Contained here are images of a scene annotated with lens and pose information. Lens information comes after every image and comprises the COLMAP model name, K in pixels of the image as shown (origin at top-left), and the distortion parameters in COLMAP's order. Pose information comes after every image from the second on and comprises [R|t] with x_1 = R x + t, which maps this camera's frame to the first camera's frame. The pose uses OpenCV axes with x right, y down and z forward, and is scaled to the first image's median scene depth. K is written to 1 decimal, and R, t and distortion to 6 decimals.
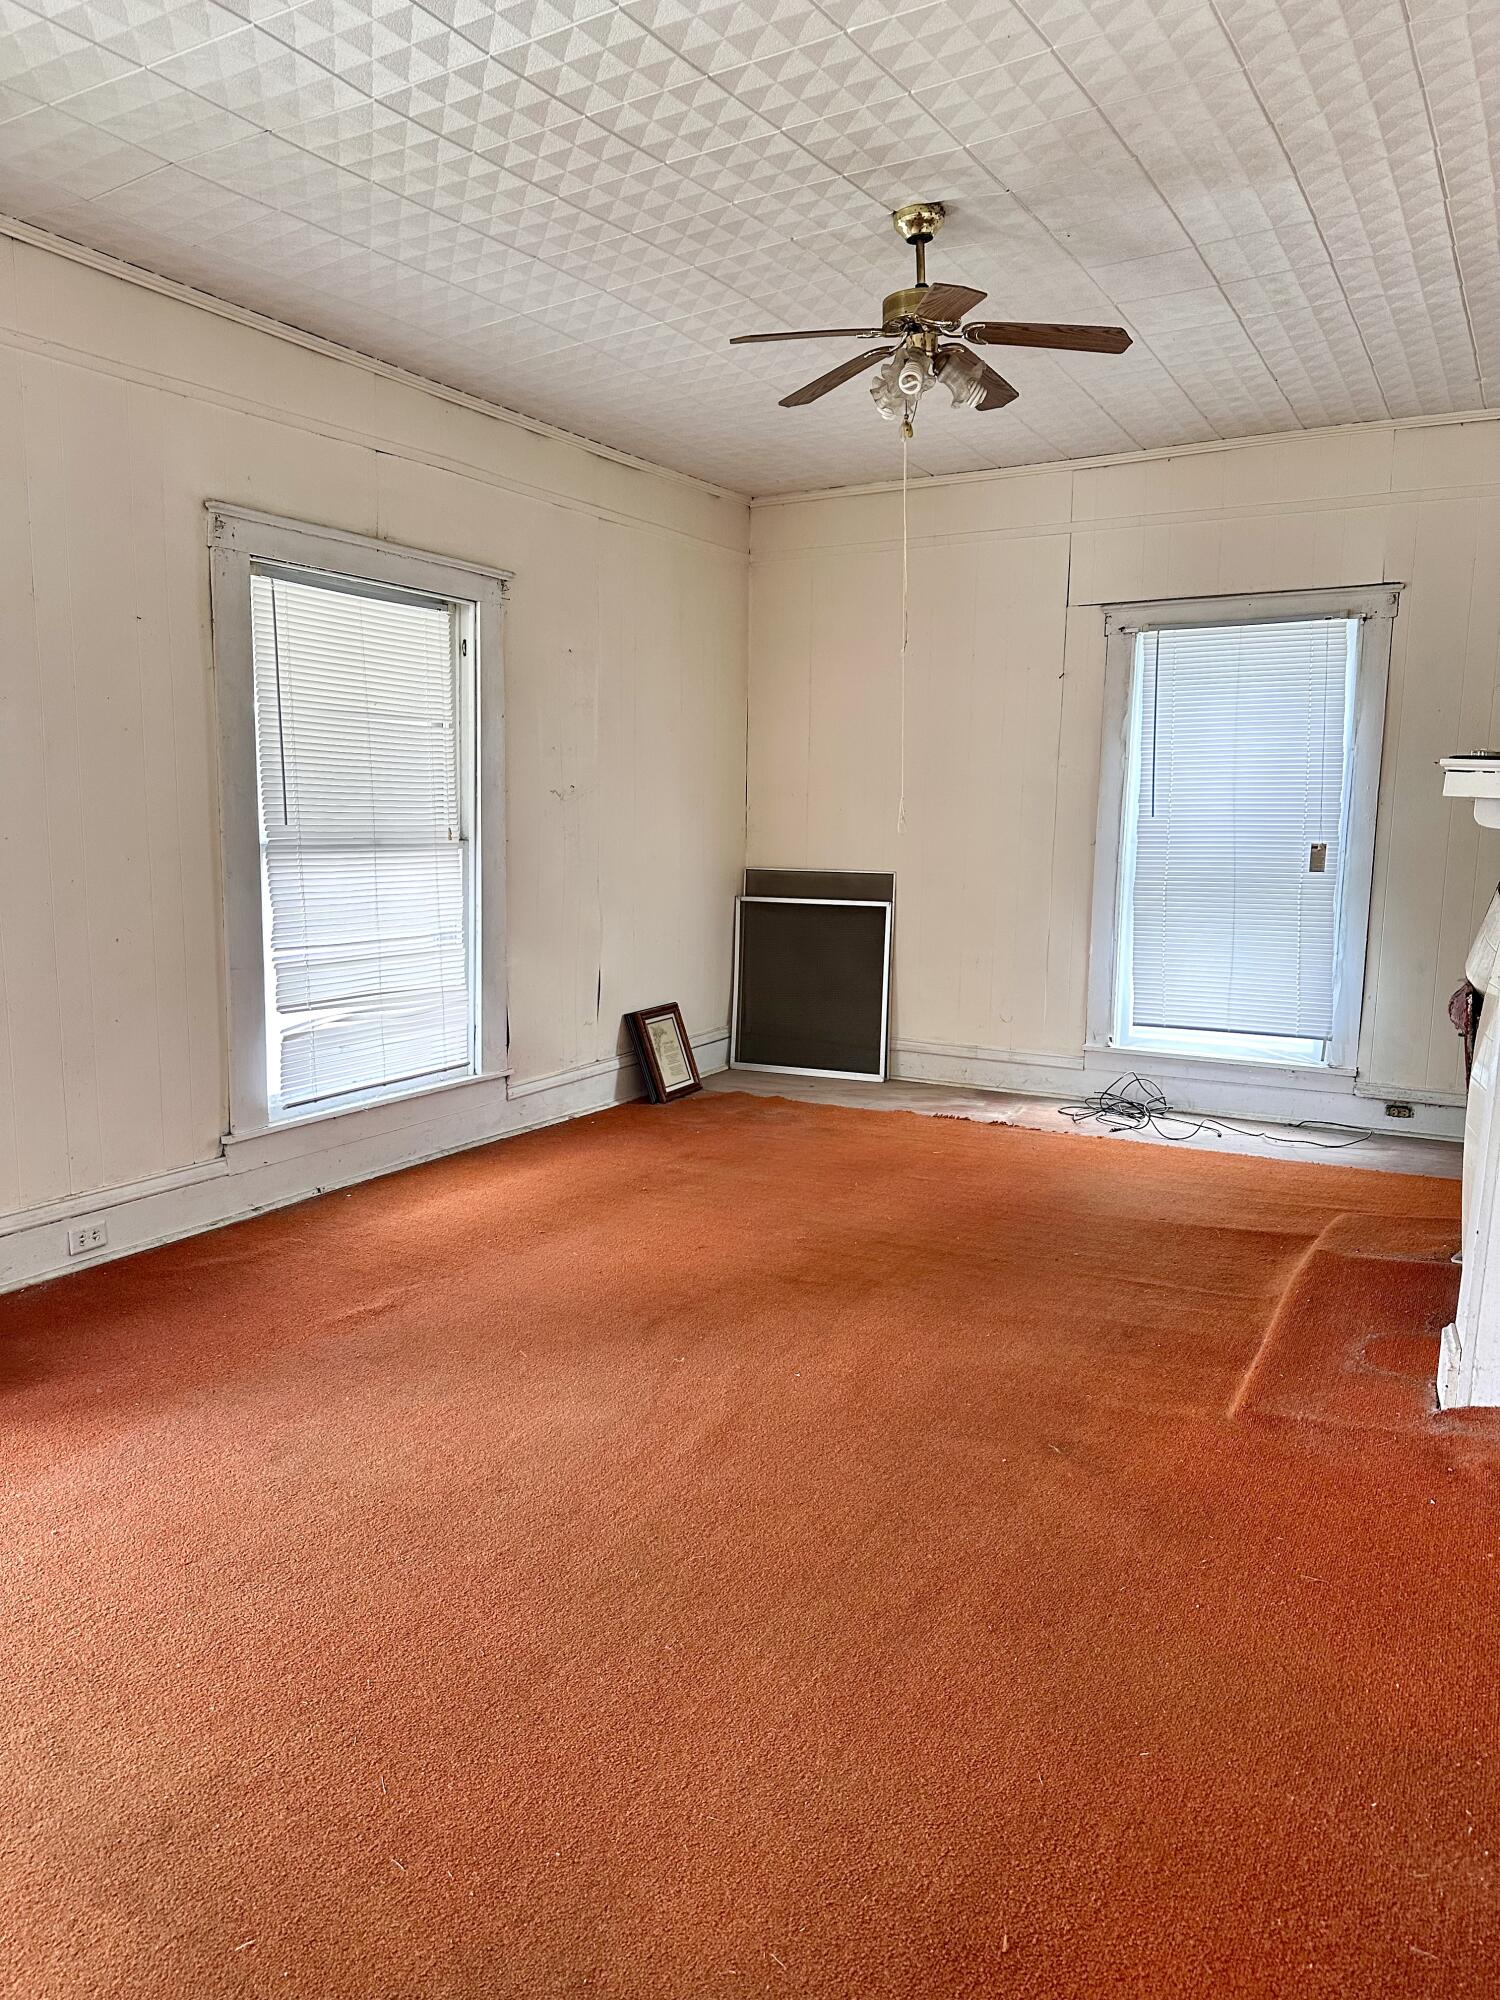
lens RADIAL K [[1355.6, 0, 741.7], [0, 1355.6, 998.9], [0, 0, 1]] dist [-0.003137, -0.004170]
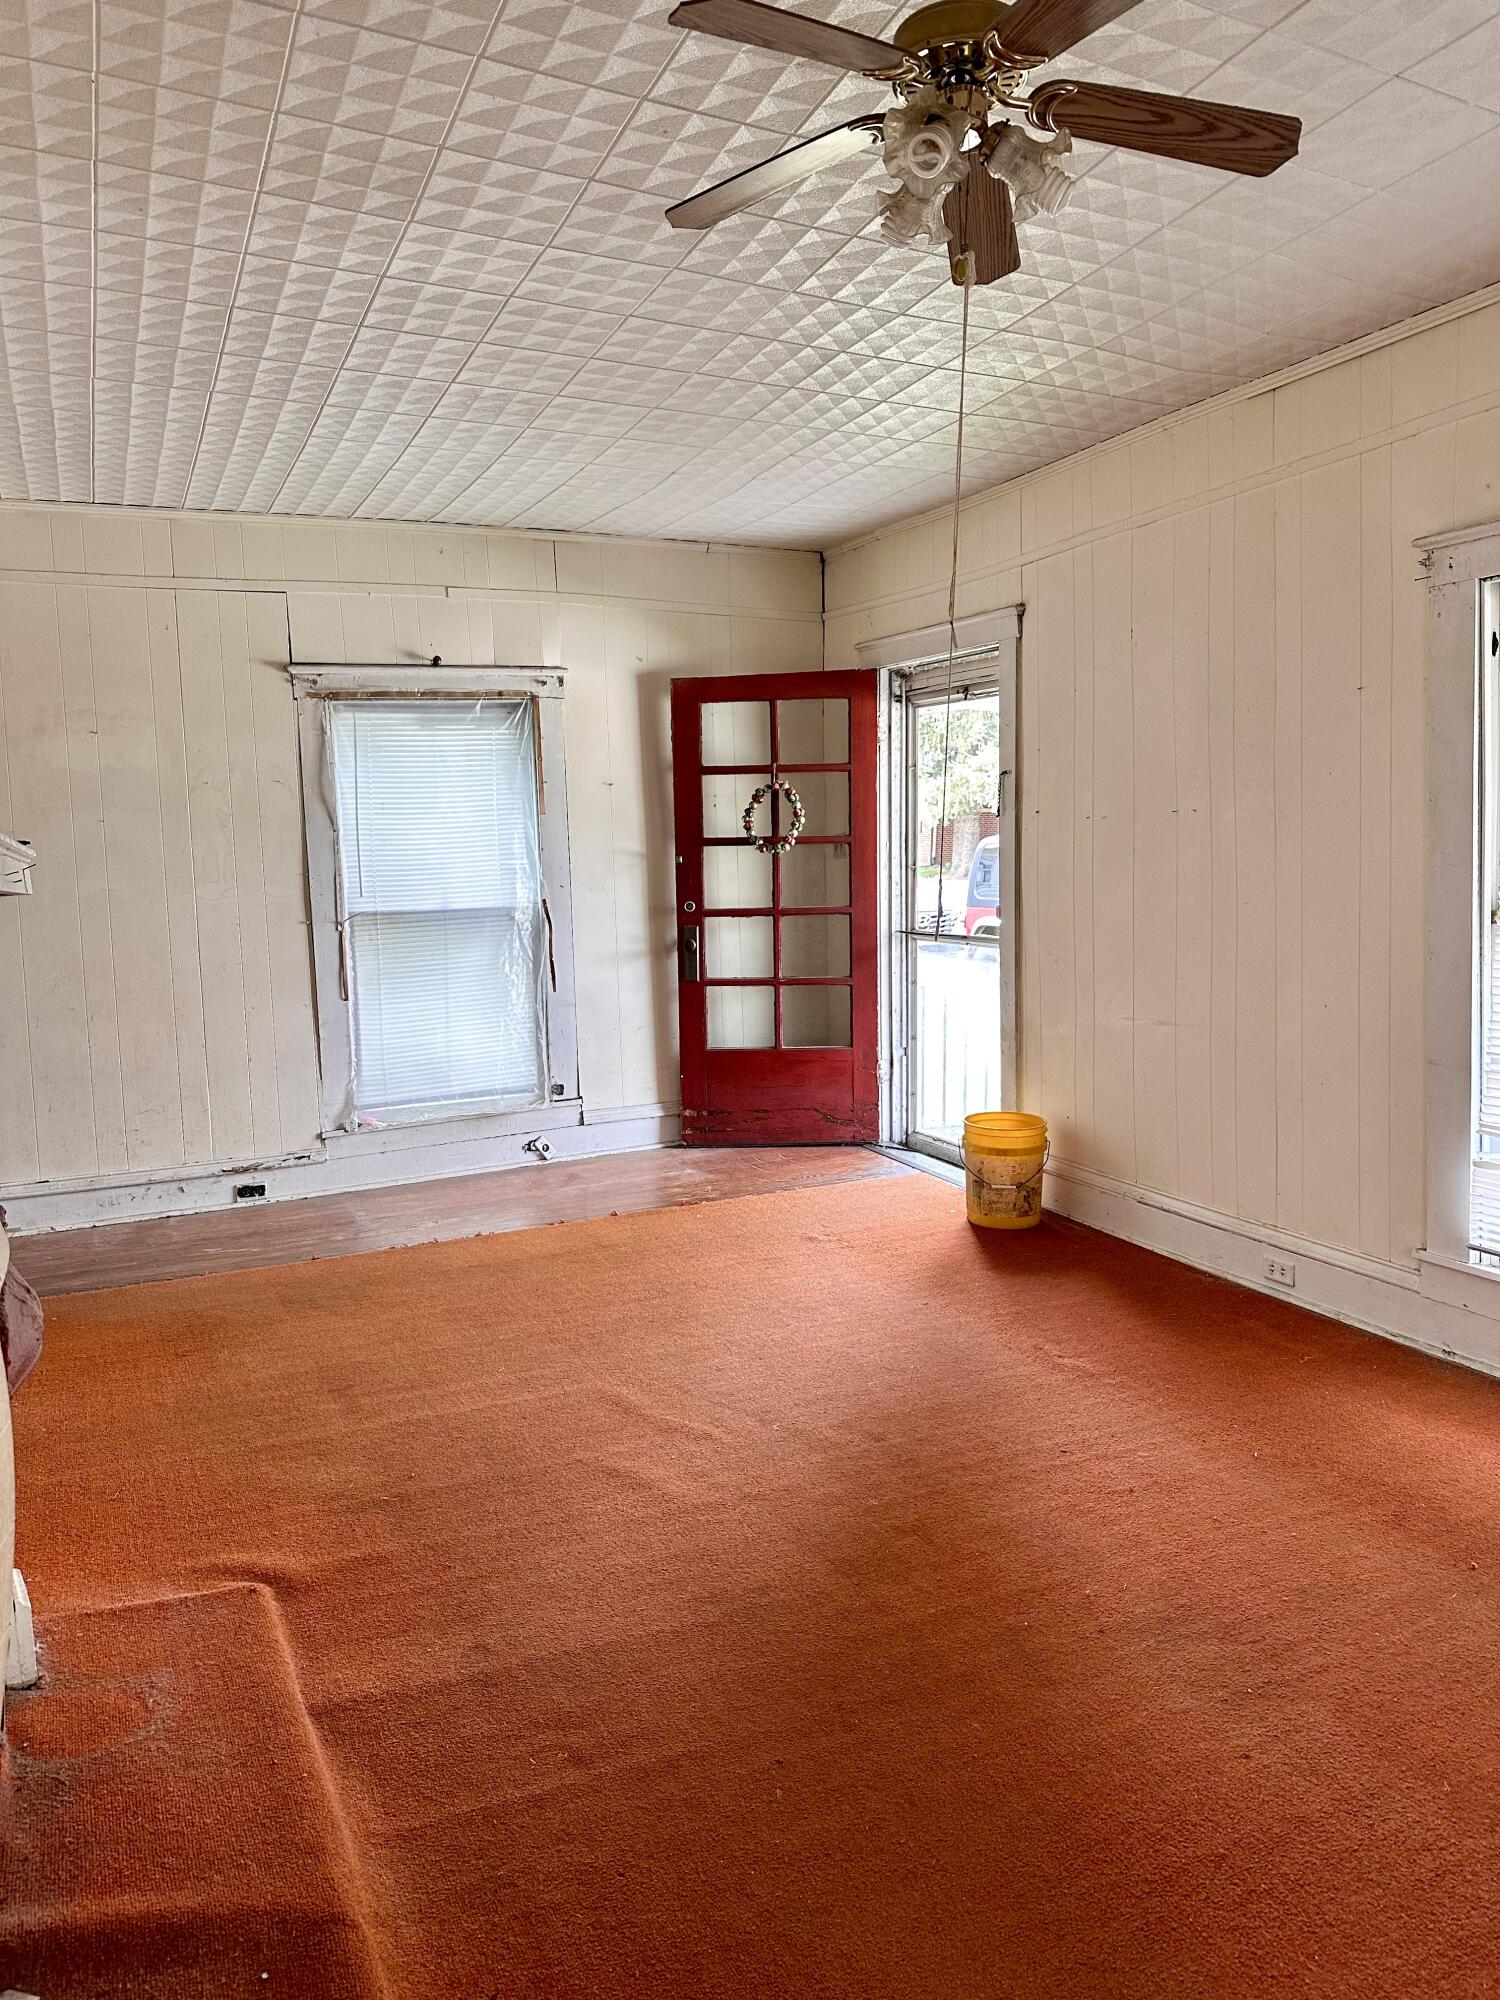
lens RADIAL K [[1355.6, 0, 754.2], [0, 1355.6, 1000.7], [0, 0, 1]] dist [-0.003137, -0.004170]
pose [[-0.565735, 0.095142, -0.819080, 0.615106], [-0.094904, 0.979208, 0.179291, -0.187775], [0.819108, 0.179165, -0.544942, 1.175098]]
